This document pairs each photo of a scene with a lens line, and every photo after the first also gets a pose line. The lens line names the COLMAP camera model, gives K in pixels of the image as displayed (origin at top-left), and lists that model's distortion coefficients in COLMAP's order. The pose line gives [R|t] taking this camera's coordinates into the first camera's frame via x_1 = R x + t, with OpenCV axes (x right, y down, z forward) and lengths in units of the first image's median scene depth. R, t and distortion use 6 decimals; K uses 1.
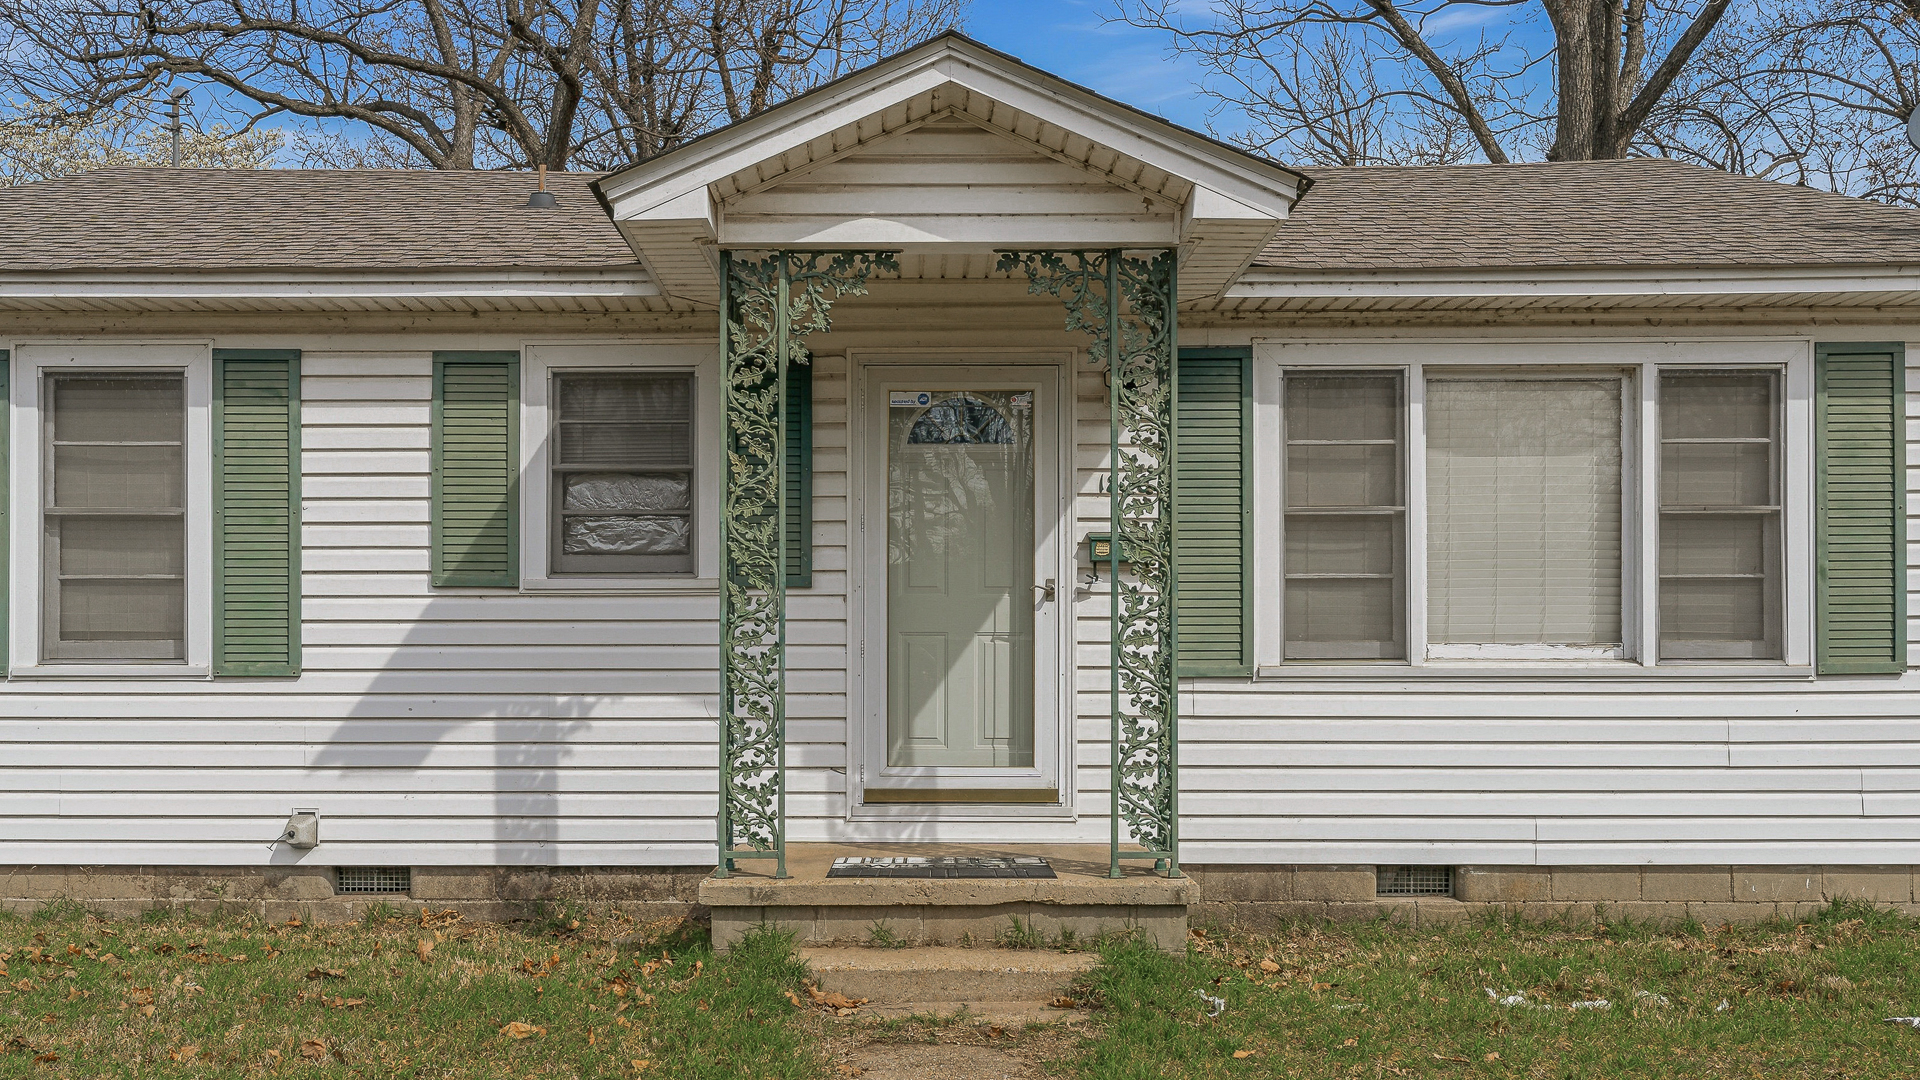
lens RADIAL K [[1621.4, 0, 950.7], [0, 1621.4, 671.9], [0, 0, 1]] dist [0.011309, -0.013242]
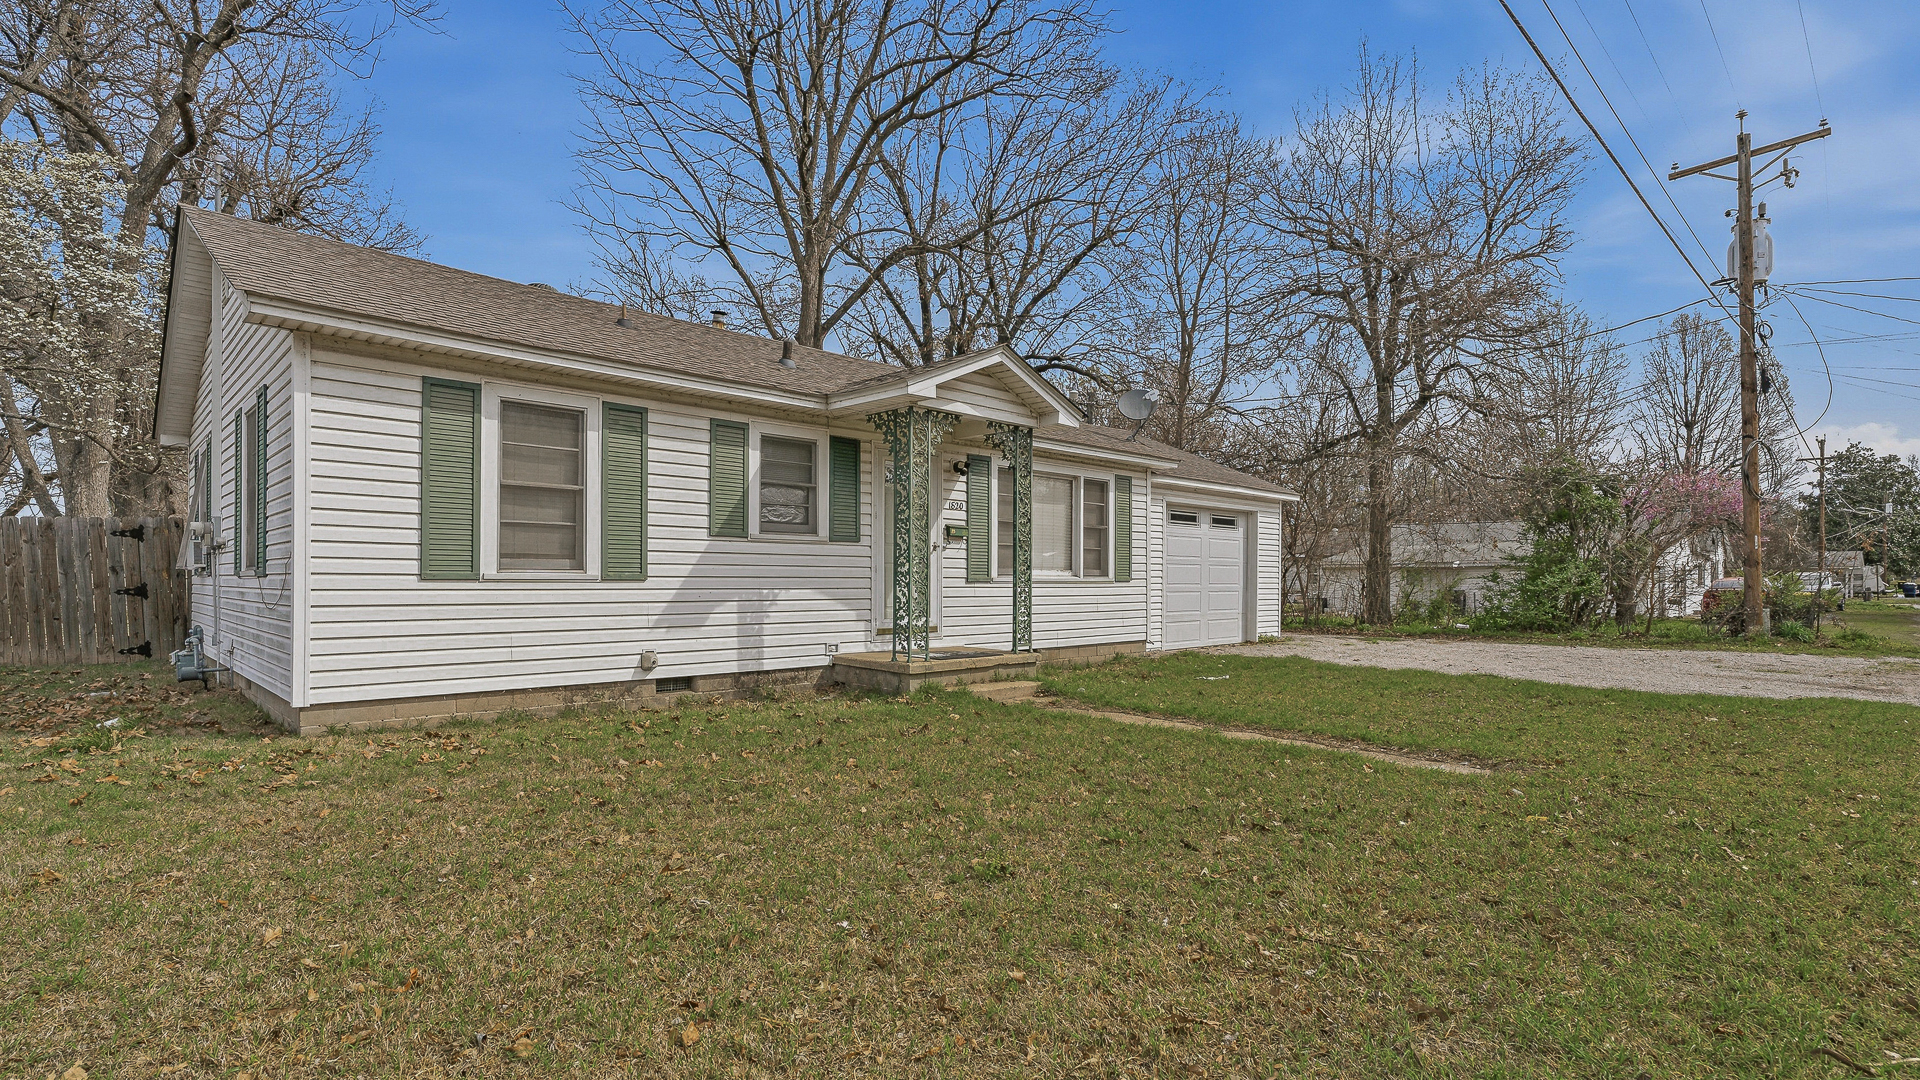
lens RADIAL K [[907.3, 0, 976.9], [0, 907.3, 583.5], [0, 0, 1]] dist [-0.004633, 0.000001]
pose [[0.694800, 0.001197, 0.719202, -0.895627], [-0.004035, 0.999989, 0.002233, 0.003137], [-0.719192, -0.004454, 0.694797, -0.015960]]
